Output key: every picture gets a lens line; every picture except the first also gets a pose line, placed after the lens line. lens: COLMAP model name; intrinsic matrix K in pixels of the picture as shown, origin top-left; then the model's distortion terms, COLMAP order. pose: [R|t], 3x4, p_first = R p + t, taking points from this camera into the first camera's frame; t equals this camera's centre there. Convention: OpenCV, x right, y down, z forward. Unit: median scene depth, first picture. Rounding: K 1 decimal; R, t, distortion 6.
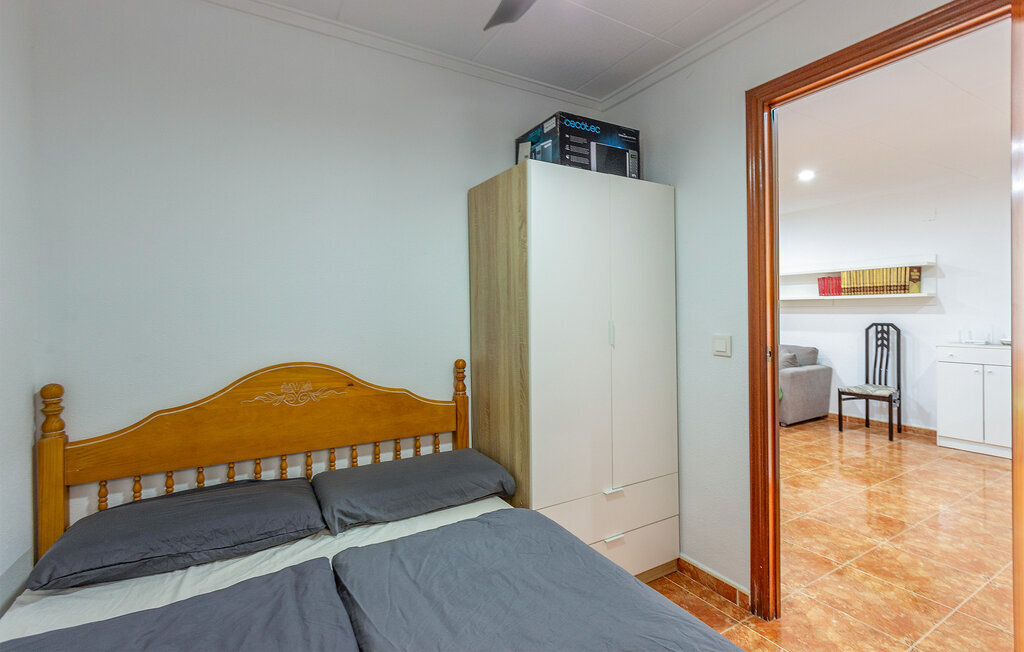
lens RADIAL K [[467.9, 0, 523.2], [0, 467.9, 312.3], [0, 0, 1]] dist [0.000485, -0.000015]
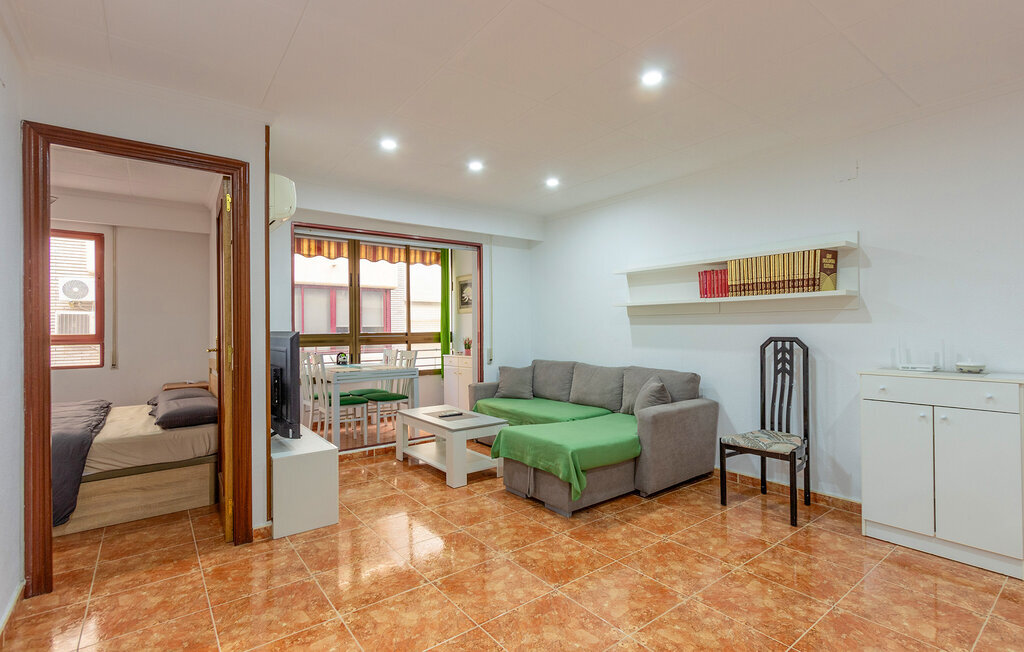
lens RADIAL K [[481.6, 0, 512.0], [0, 481.6, 326.0], [0, 0, 1]] dist [0.001332, 0.000237]
pose [[0.993373, -0.000411, 0.114934, 0.315220], [0.000813, 0.999994, -0.003451, 0.009199], [-0.114932, 0.003522, 0.993367, 0.375960]]
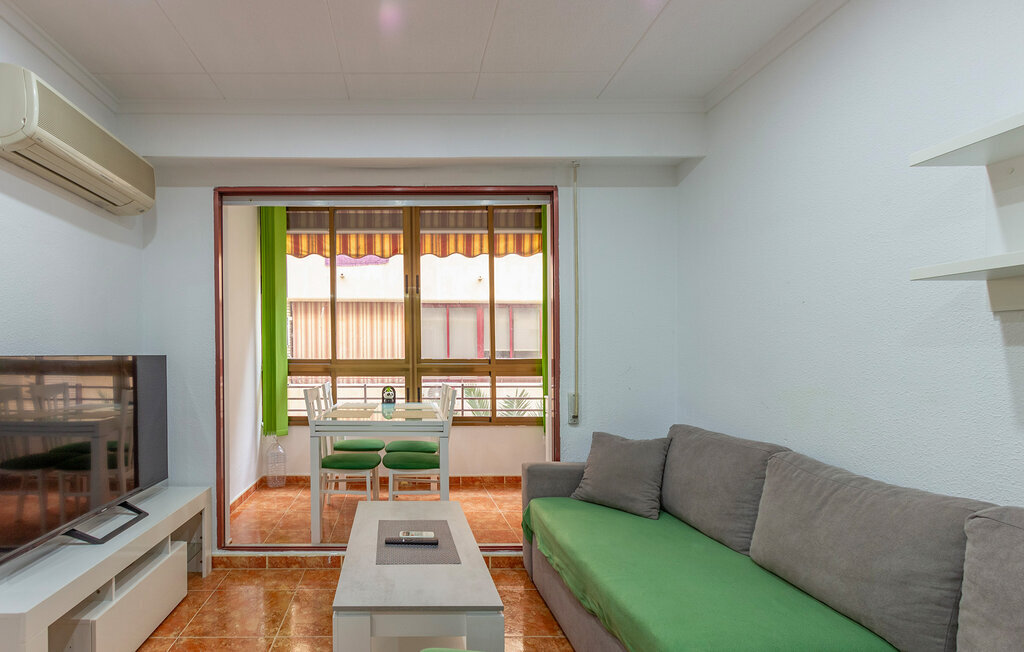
lens RADIAL K [[492.9, 0, 401.9], [0, 492.9, 350.8], [0, 0, 1]] dist [-0.000615, -0.000717]
pose [[0.862675, 0.003156, -0.505749, 0.511160], [-0.003990, 0.999992, -0.000566, 0.008737], [0.505743, 0.002507, 0.862680, 0.904131]]
